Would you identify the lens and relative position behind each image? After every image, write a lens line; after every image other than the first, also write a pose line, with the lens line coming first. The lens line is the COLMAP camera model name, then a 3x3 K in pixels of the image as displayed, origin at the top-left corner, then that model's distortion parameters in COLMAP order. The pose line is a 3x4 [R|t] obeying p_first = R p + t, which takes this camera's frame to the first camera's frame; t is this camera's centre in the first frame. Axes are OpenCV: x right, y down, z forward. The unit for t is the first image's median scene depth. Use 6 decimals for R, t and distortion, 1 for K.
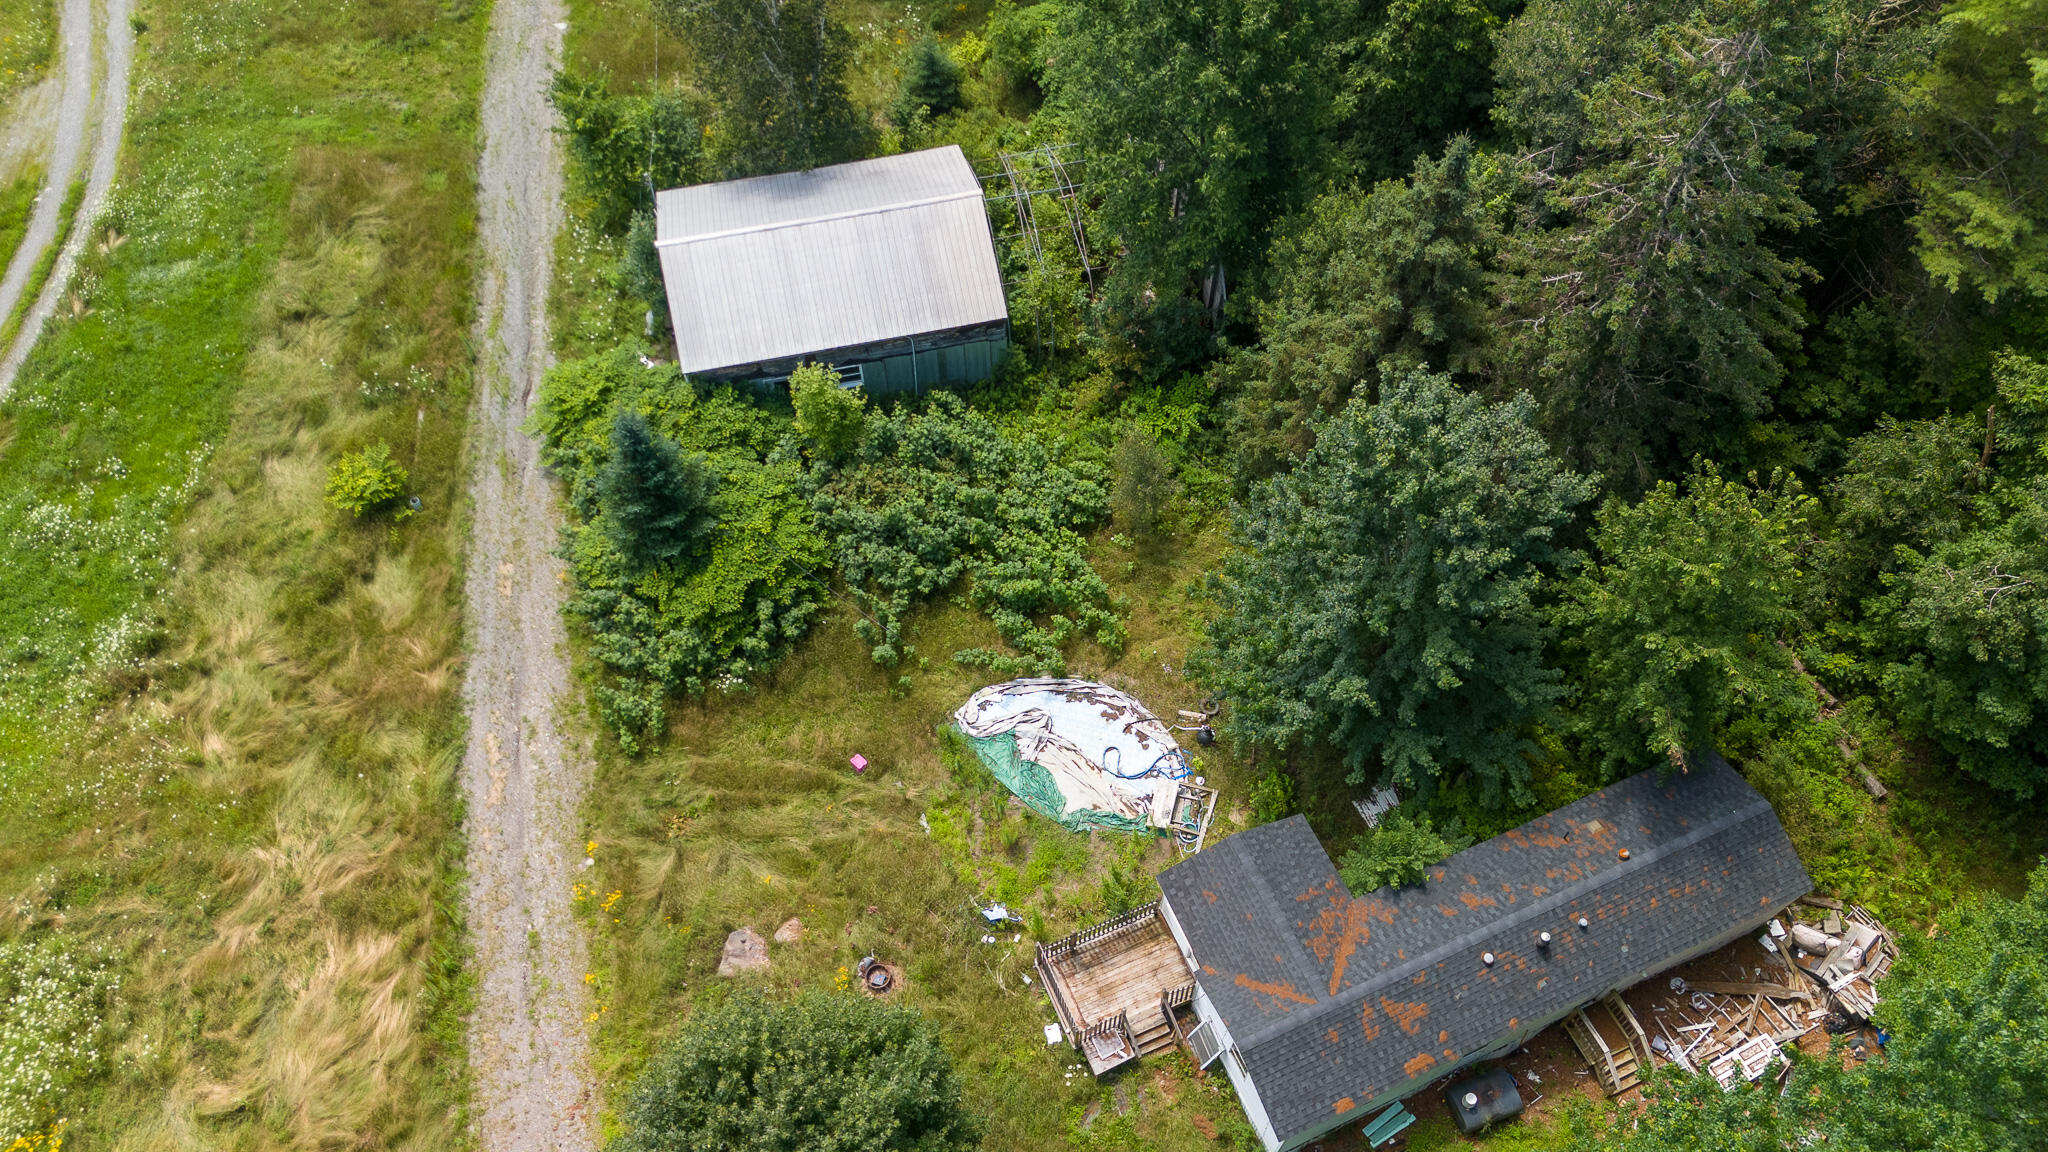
lens RADIAL K [[1497.1, 0, 1018.9], [0, 1497.1, 571.5], [0, 0, 1]] dist [0.083872, -0.095711]
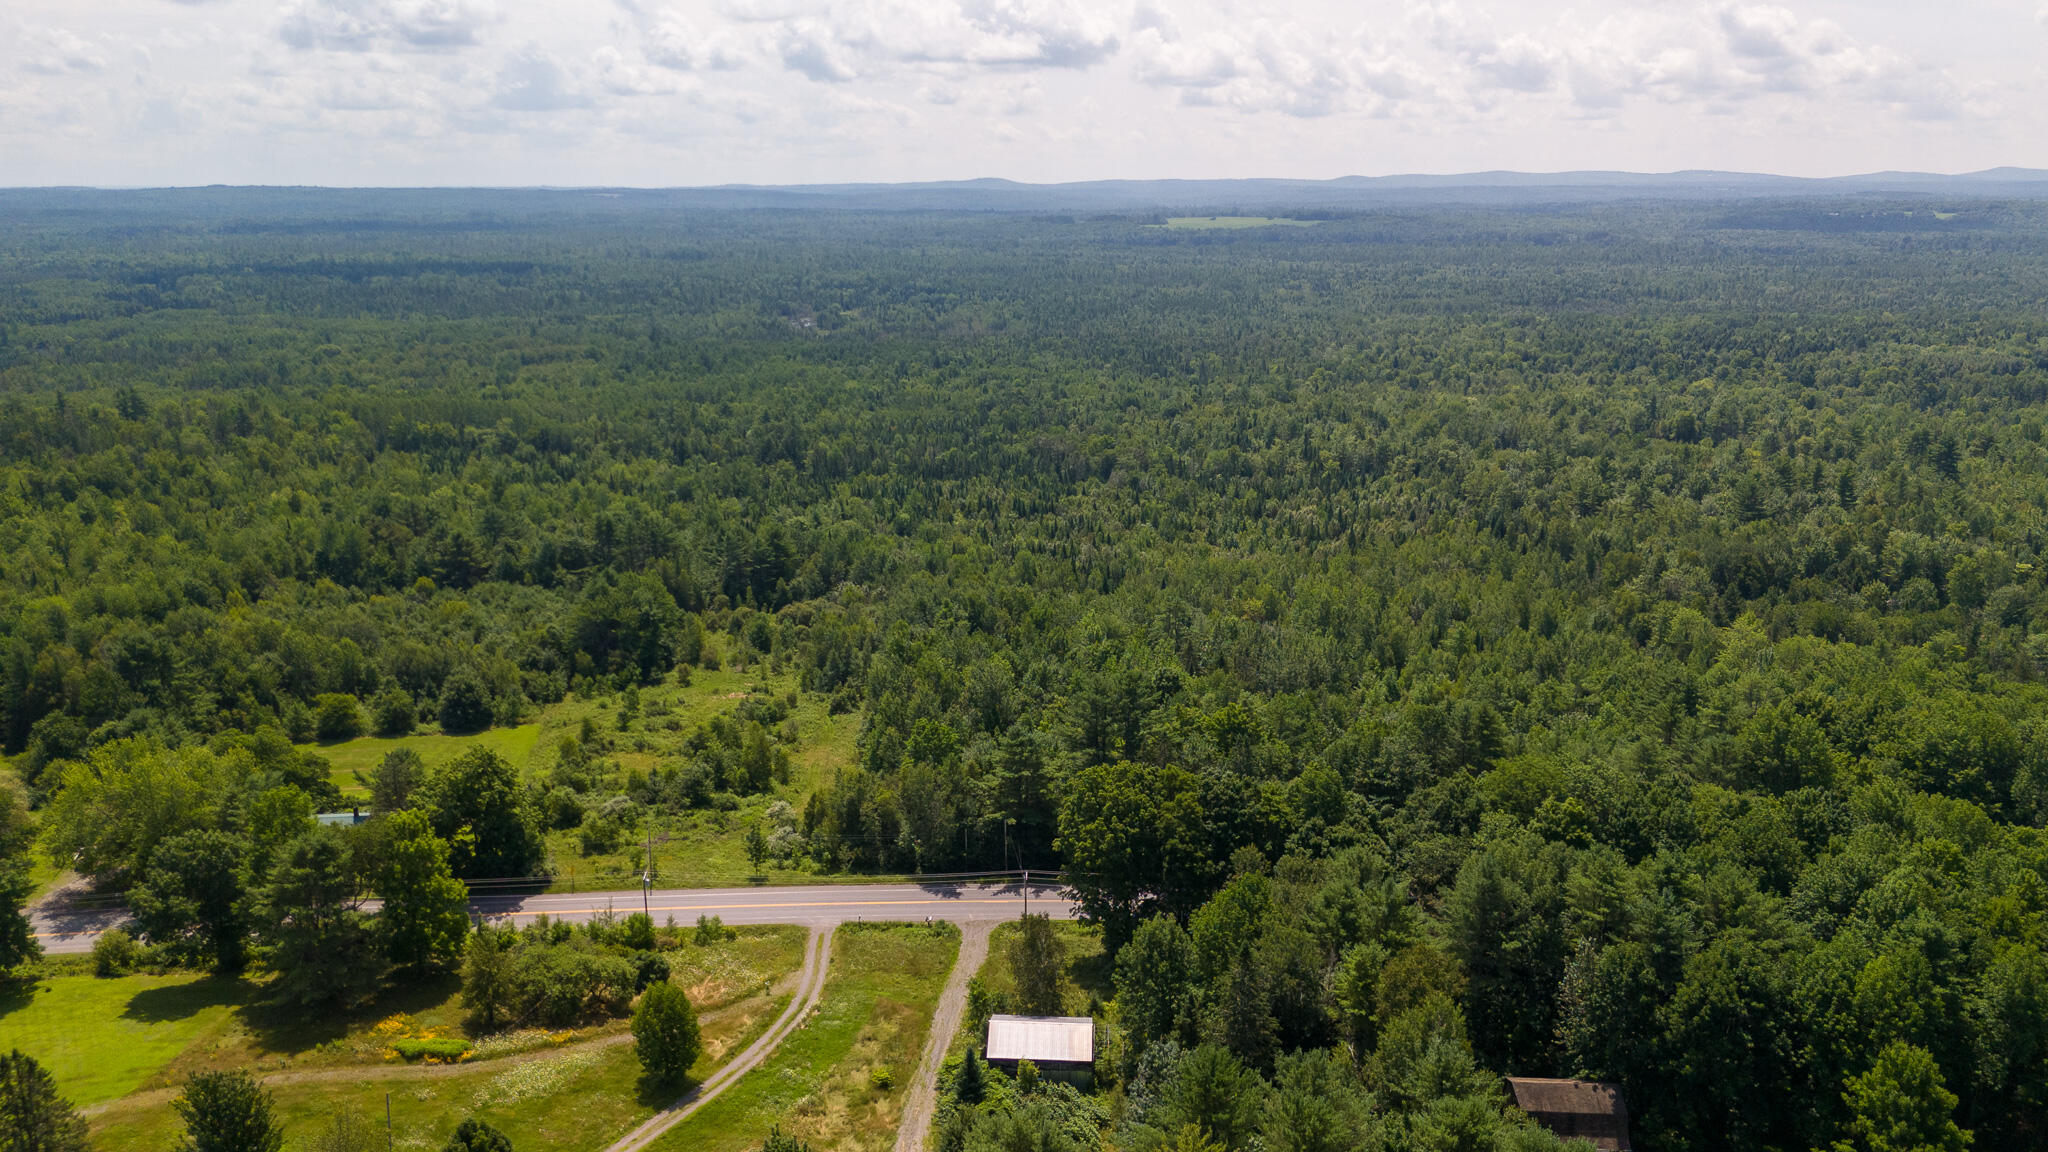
lens RADIAL K [[1497.1, 0, 1018.9], [0, 1497.1, 571.5], [0, 0, 1]] dist [0.083872, -0.095711]
pose [[0.962060, 0.062908, -0.265488, 0.579266], [-0.229874, 0.711032, -0.664523, 1.155000], [0.146966, 0.700340, 0.698516, -1.792807]]
